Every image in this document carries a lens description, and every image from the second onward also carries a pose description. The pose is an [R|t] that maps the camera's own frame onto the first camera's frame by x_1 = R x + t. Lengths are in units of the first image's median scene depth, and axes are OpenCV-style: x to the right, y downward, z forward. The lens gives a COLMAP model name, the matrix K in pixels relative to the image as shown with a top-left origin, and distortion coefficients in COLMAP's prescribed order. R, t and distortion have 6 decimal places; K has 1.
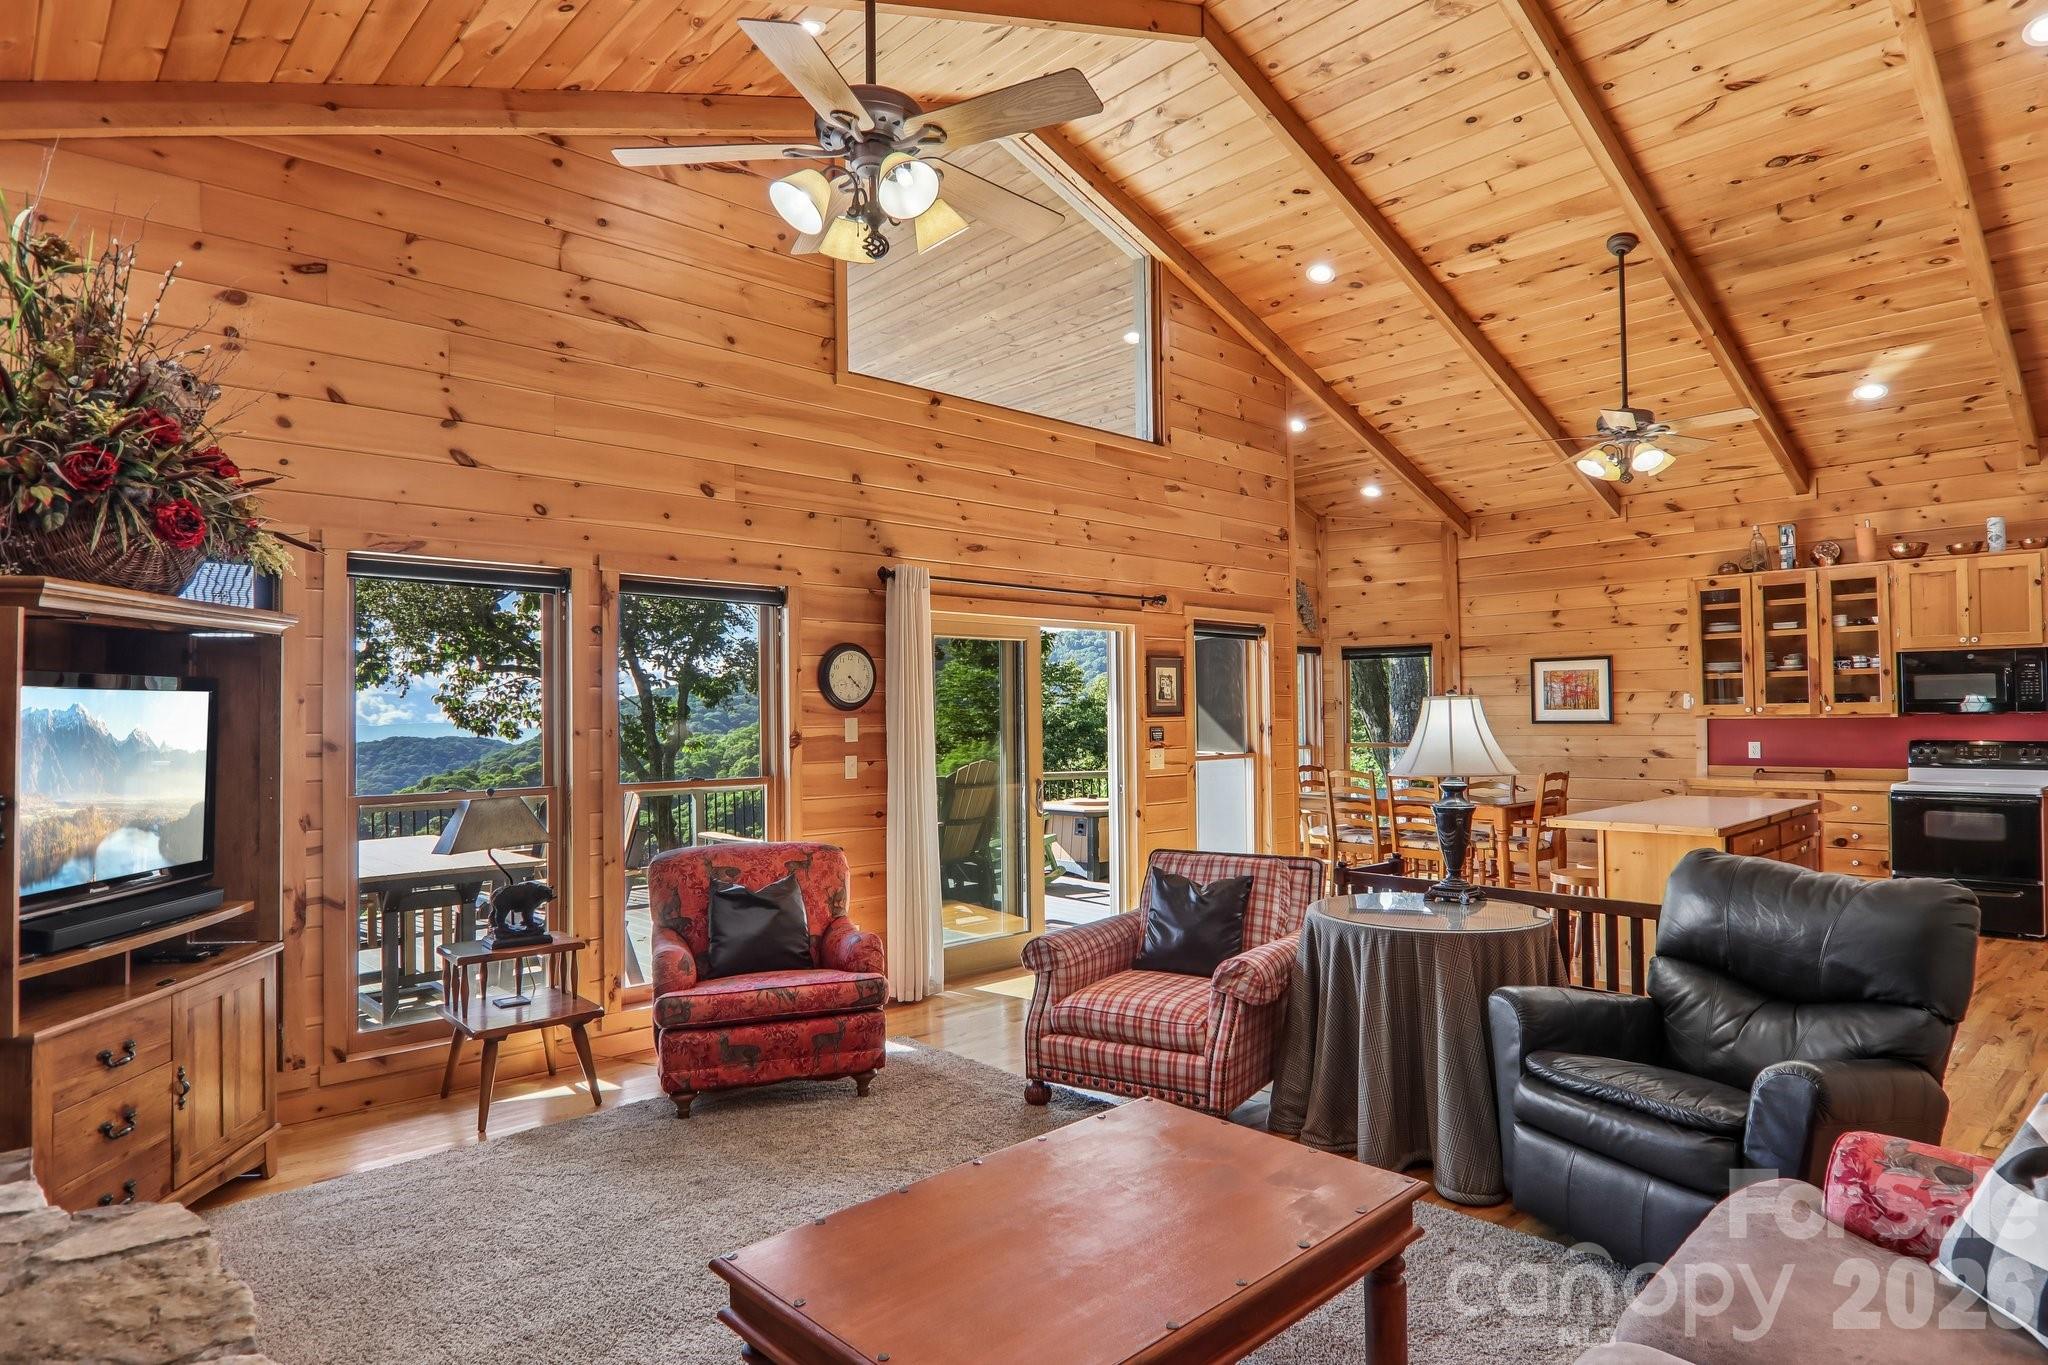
lens RADIAL K [[1171.5, 0, 1060.7], [0, 1171.5, 701.8], [0, 0, 1]] dist [0.001635, -0.016083]
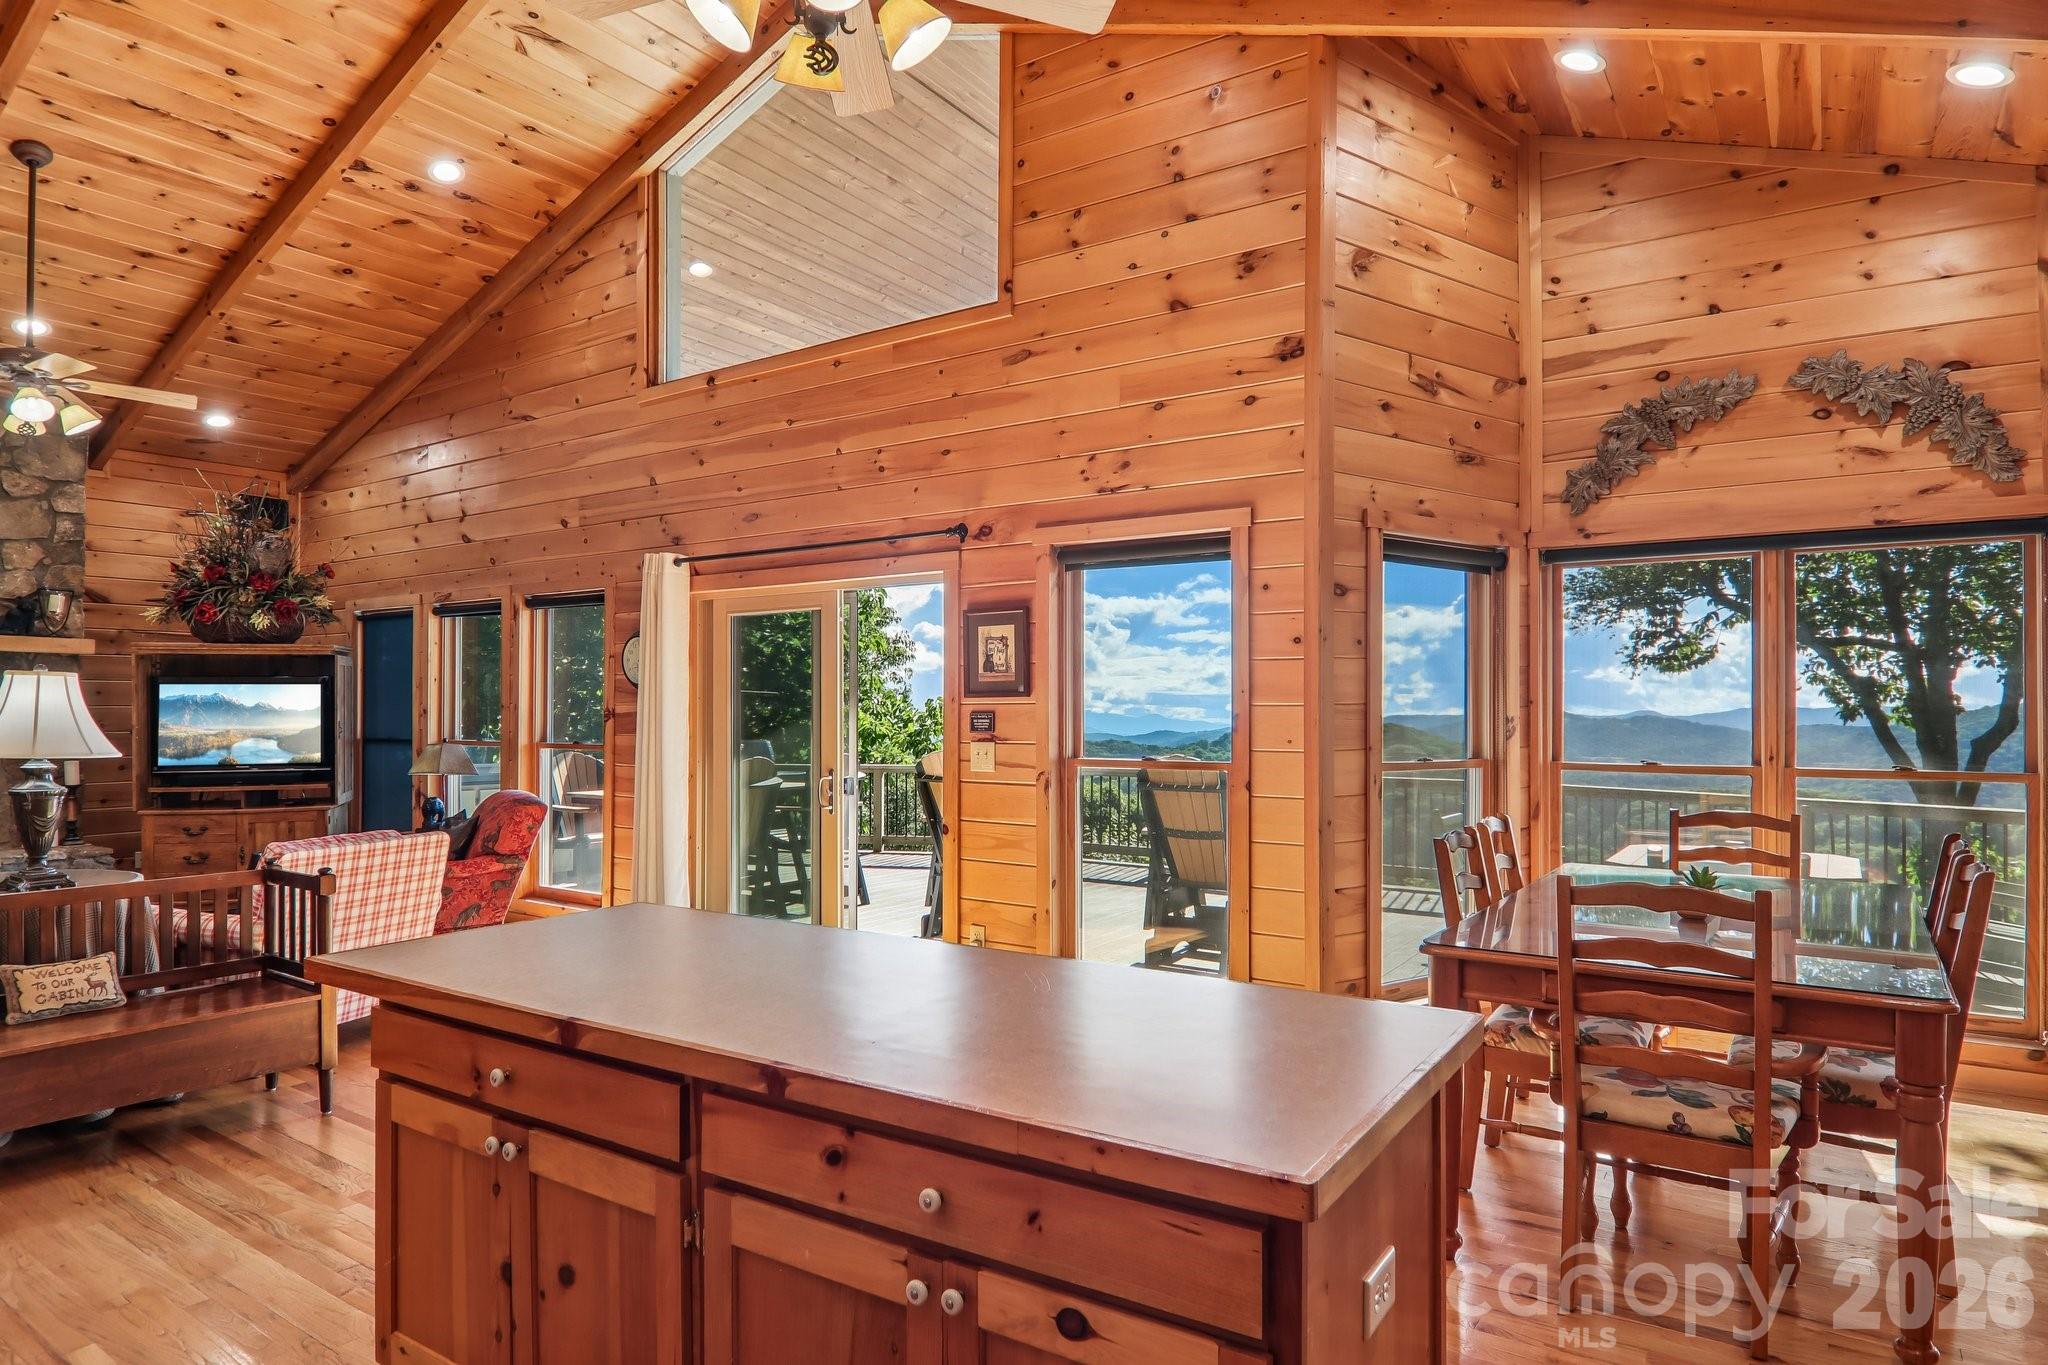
lens RADIAL K [[1171.5, 0, 987.2], [0, 1171.5, 714.6], [0, 0, 1]] dist [0.001635, -0.016083]
pose [[0.185934, 0.015401, -0.982442, 0.209570], [0.009992, 0.999796, 0.017564, 0.002996], [0.982511, -0.013082, 0.185742, 0.236496]]
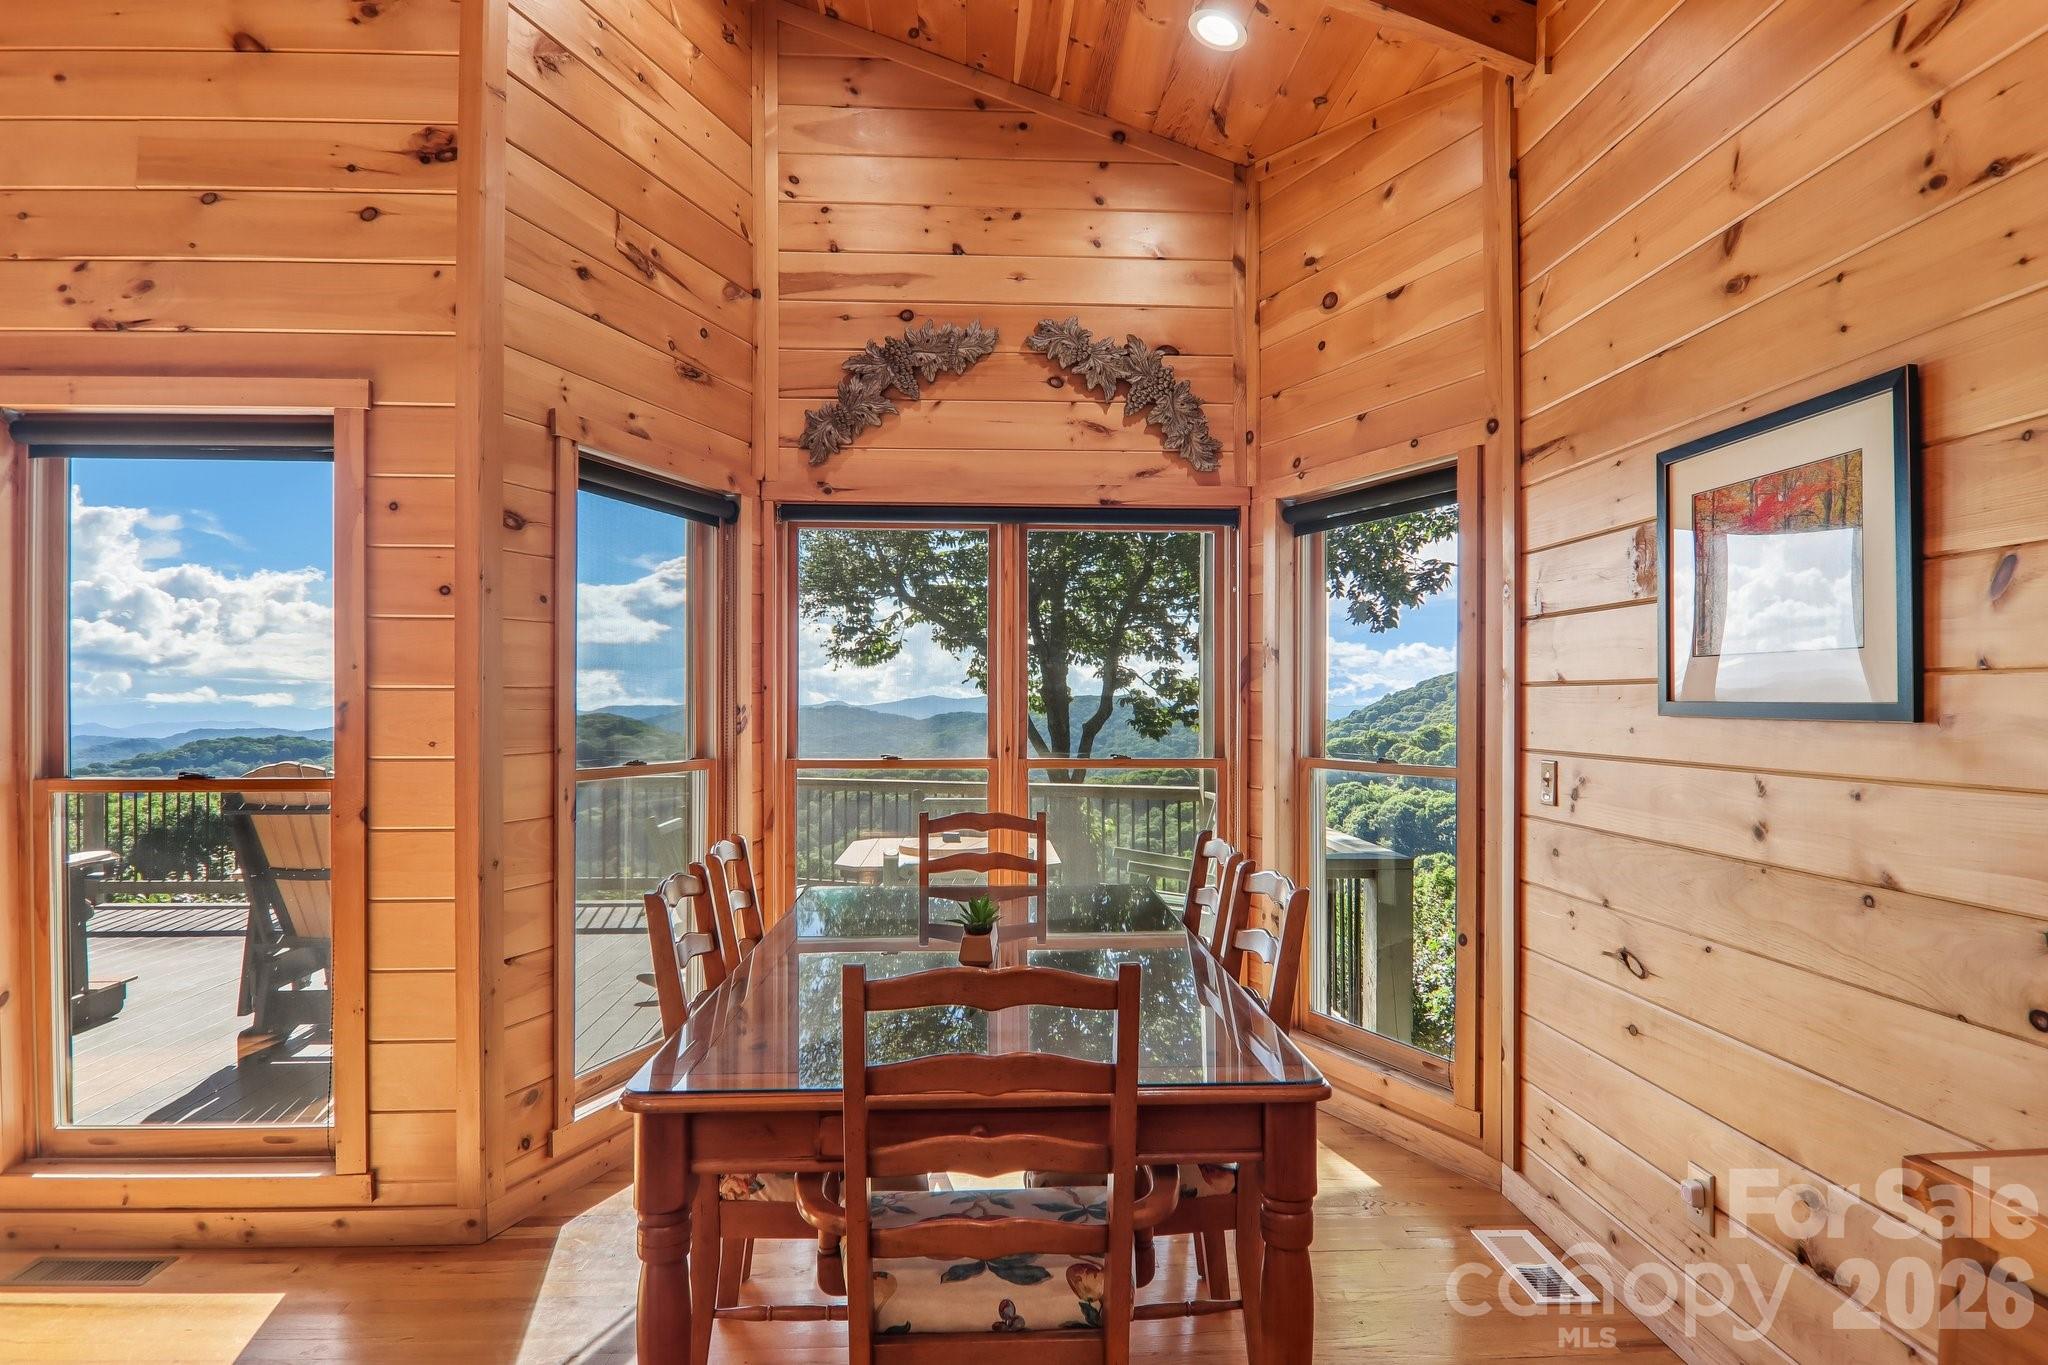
lens RADIAL K [[1171.5, 0, 1016.3], [0, 1171.5, 687.9], [0, 0, 1]] dist [0.001635, -0.016083]
pose [[0.753112, 0.004084, -0.657879, 0.167798], [-0.000081, 0.999981, 0.006115, 0.004240], [0.657892, -0.004552, 0.753099, 0.262633]]
